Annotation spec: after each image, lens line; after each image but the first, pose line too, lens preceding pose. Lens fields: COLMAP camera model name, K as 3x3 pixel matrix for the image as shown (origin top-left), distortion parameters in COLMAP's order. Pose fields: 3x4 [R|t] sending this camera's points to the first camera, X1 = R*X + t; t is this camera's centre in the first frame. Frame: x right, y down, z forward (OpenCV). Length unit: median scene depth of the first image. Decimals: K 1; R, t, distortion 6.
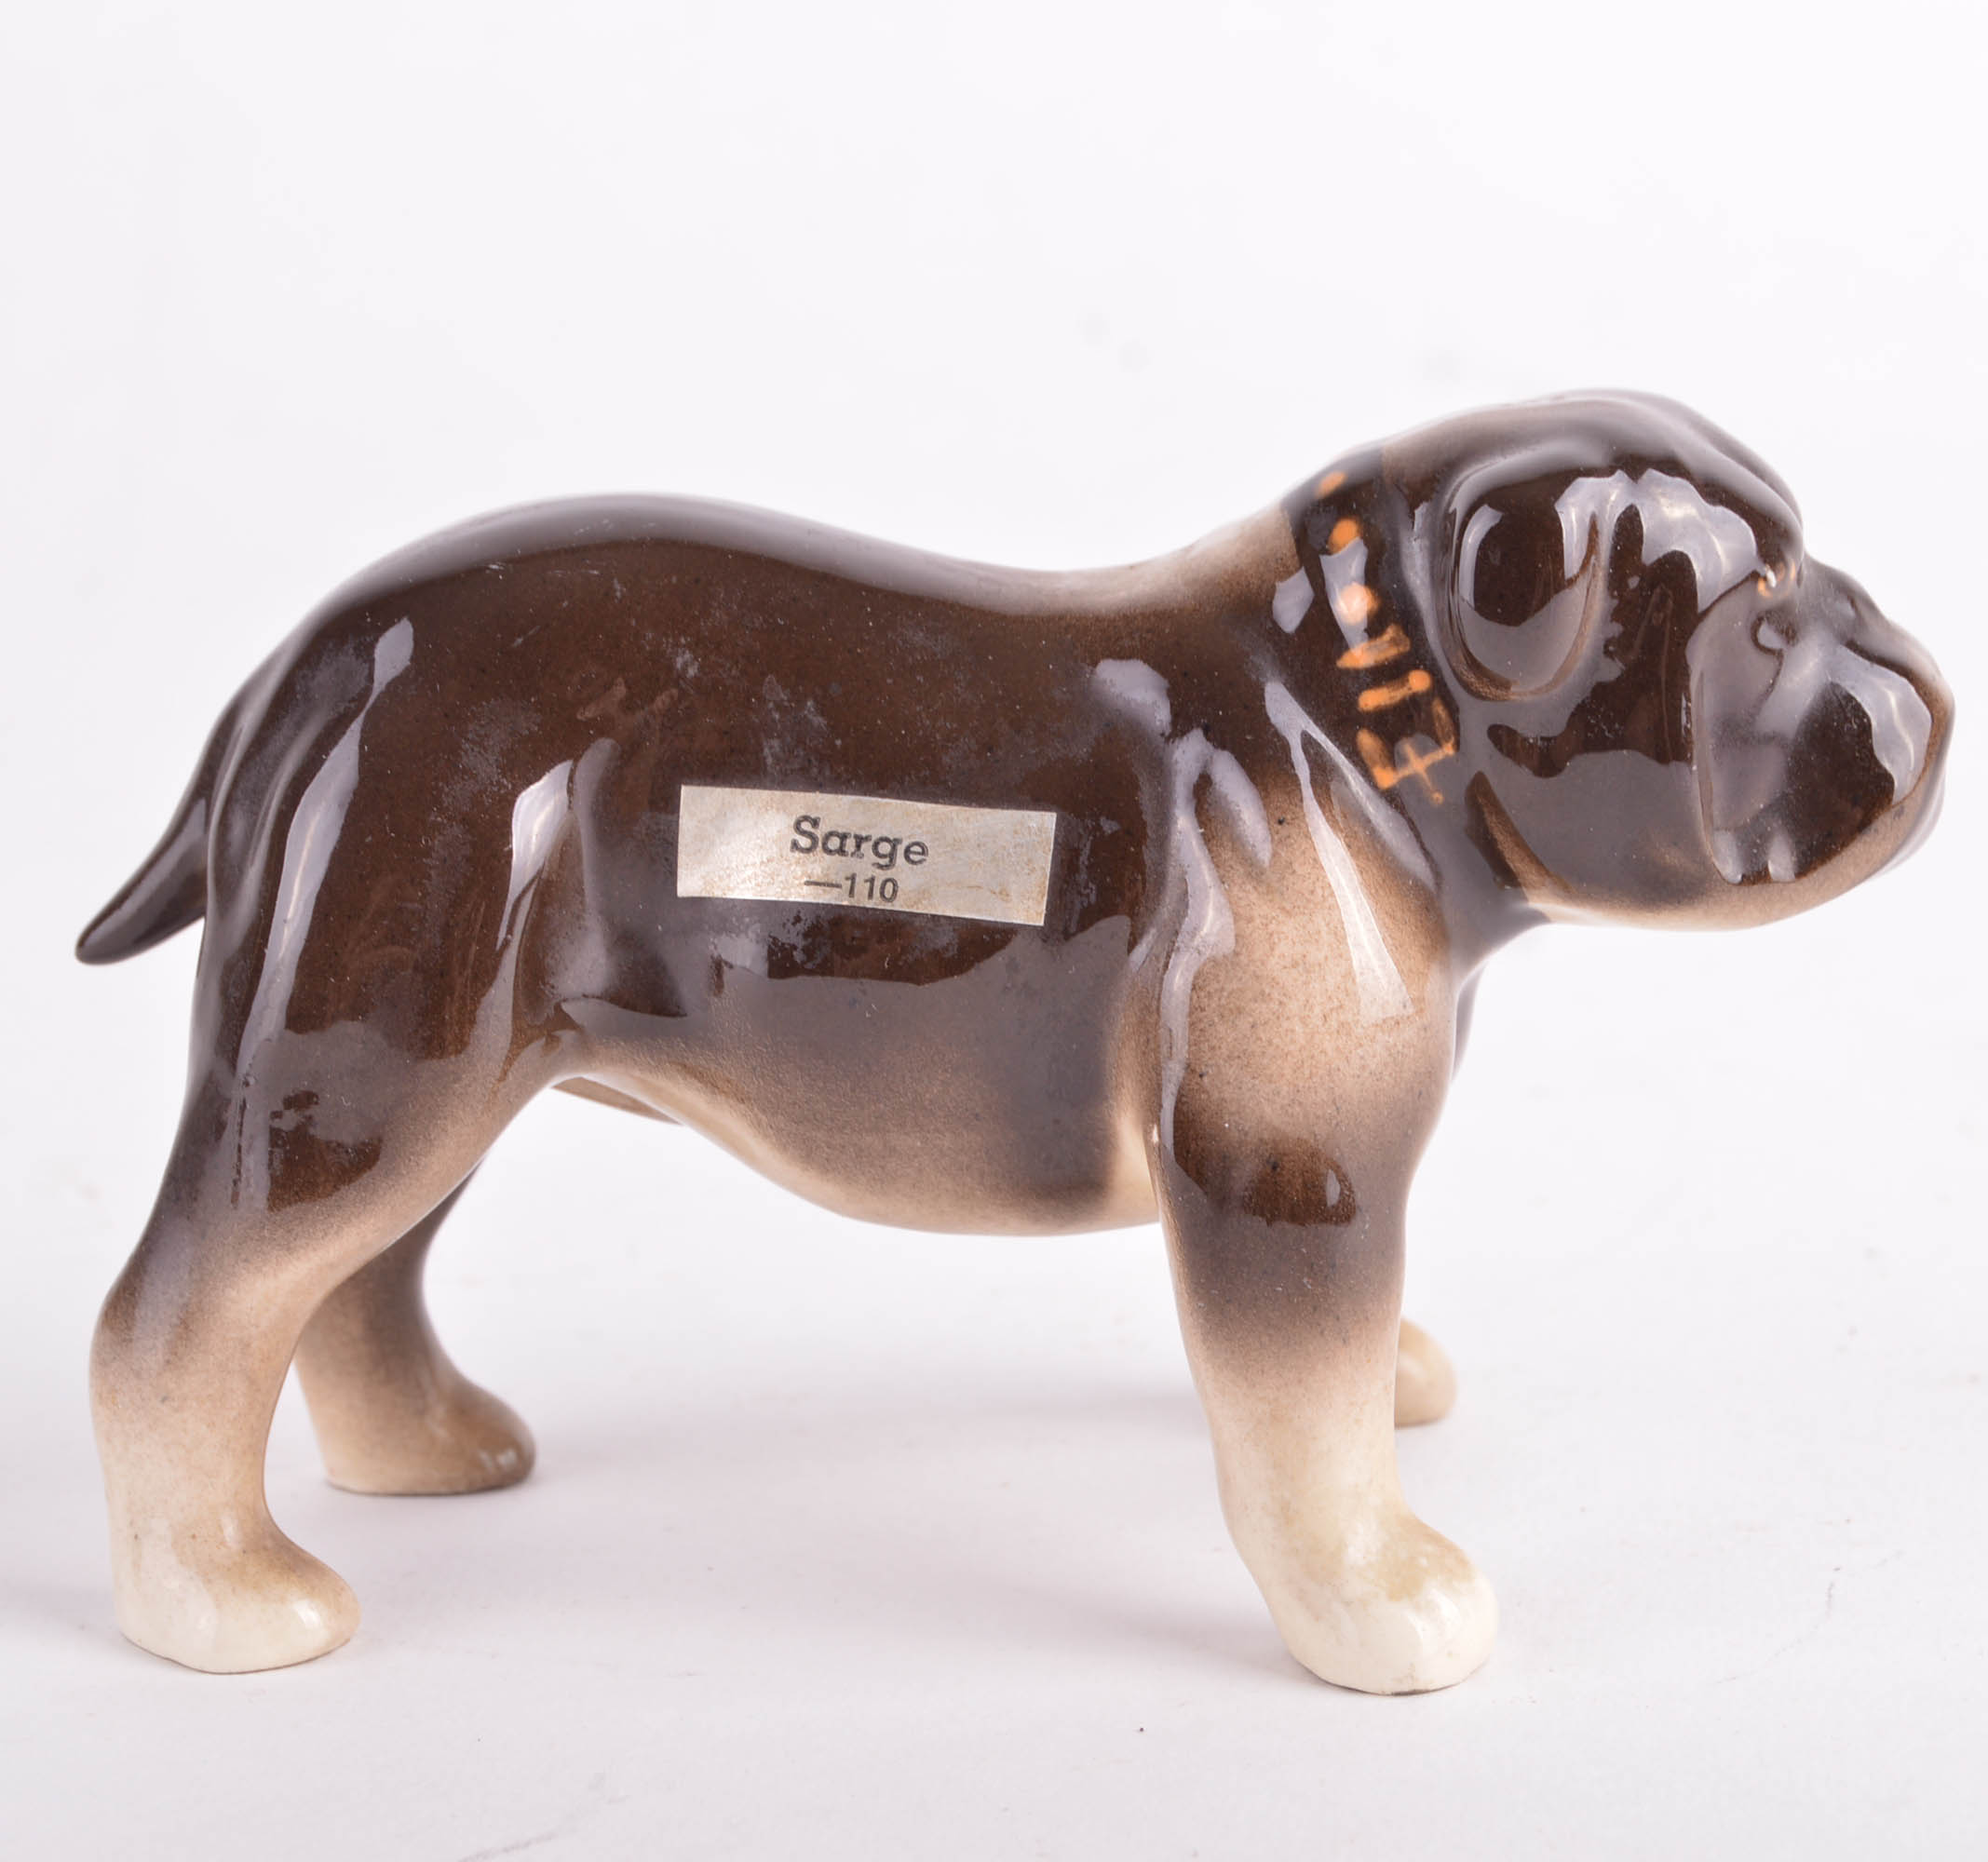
lens RADIAL K [[6697.1, 0, 995.7], [0, 6697.1, 925.9], [0, 0, 1]] dist [0.313253, 0.000000]
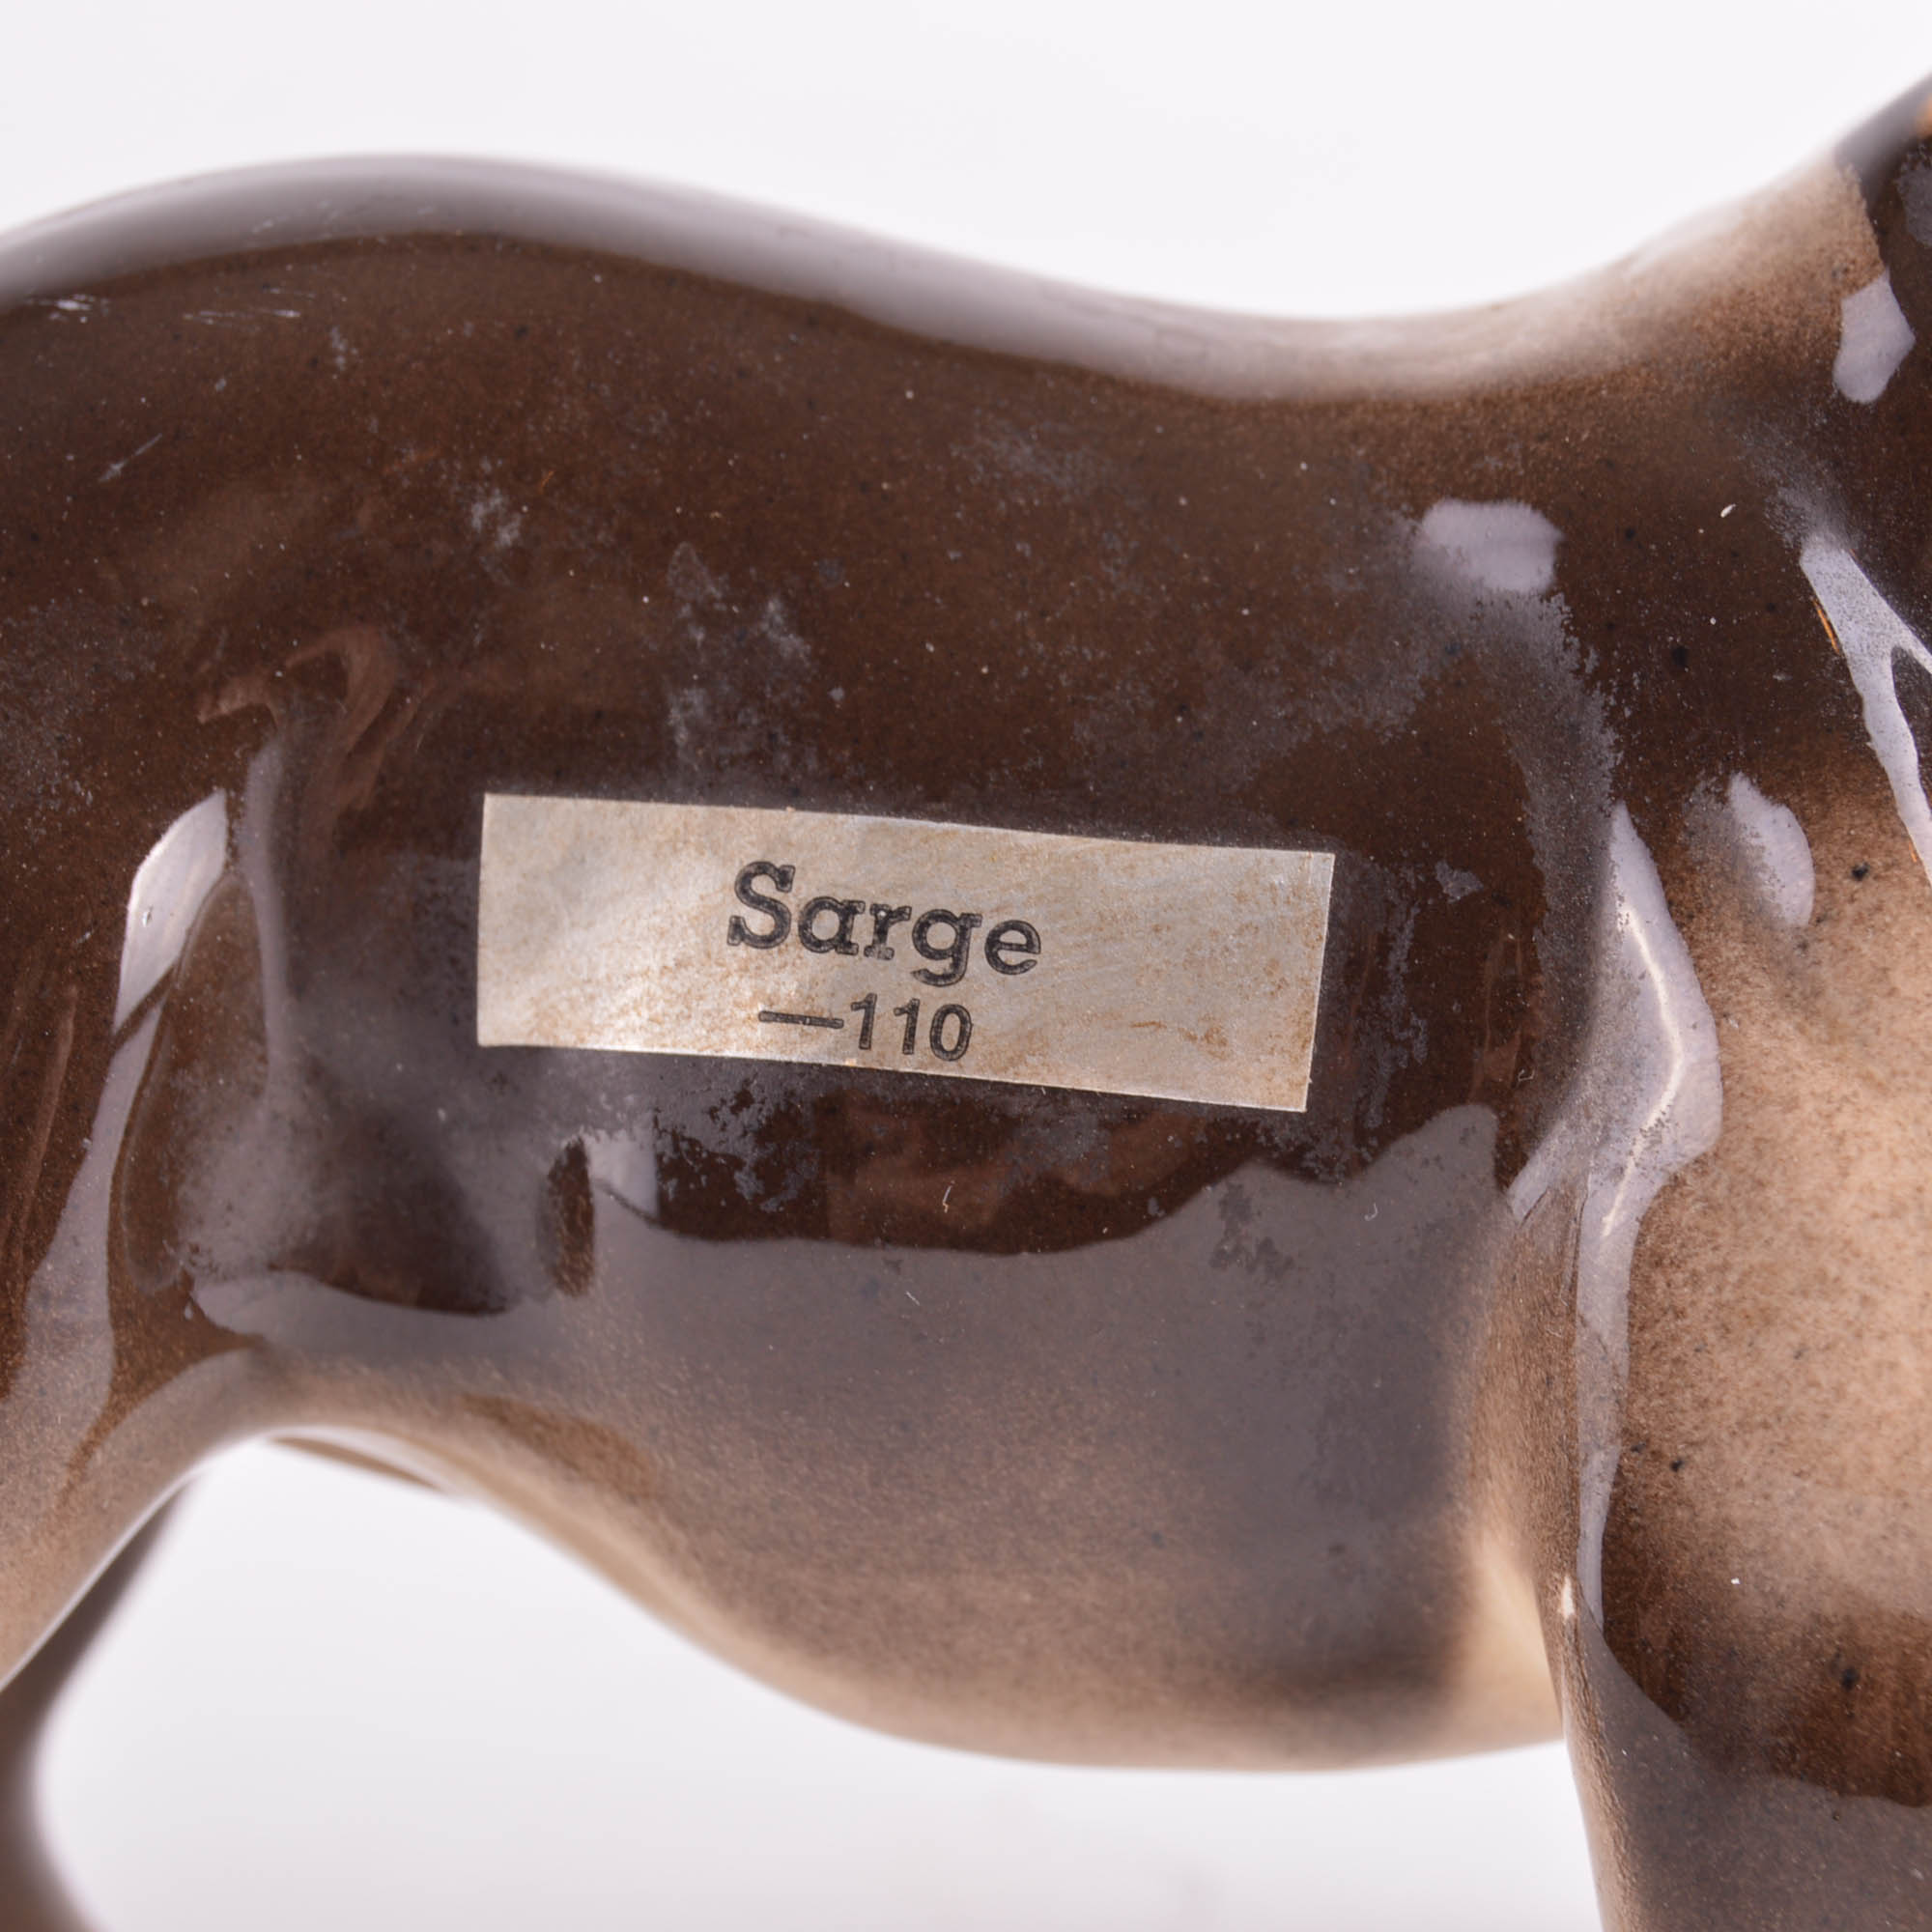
lens RADIAL K [[6793.9, 0, 961.0], [0, 6793.9, 972.4], [0, 0, 1]] dist [0.101744, 0.000000]
pose [[0.999126, -0.003945, -0.041605, 0.003147], [0.004527, 0.999893, 0.013923, -0.015388], [0.041546, -0.014099, 0.999037, 0.556546]]
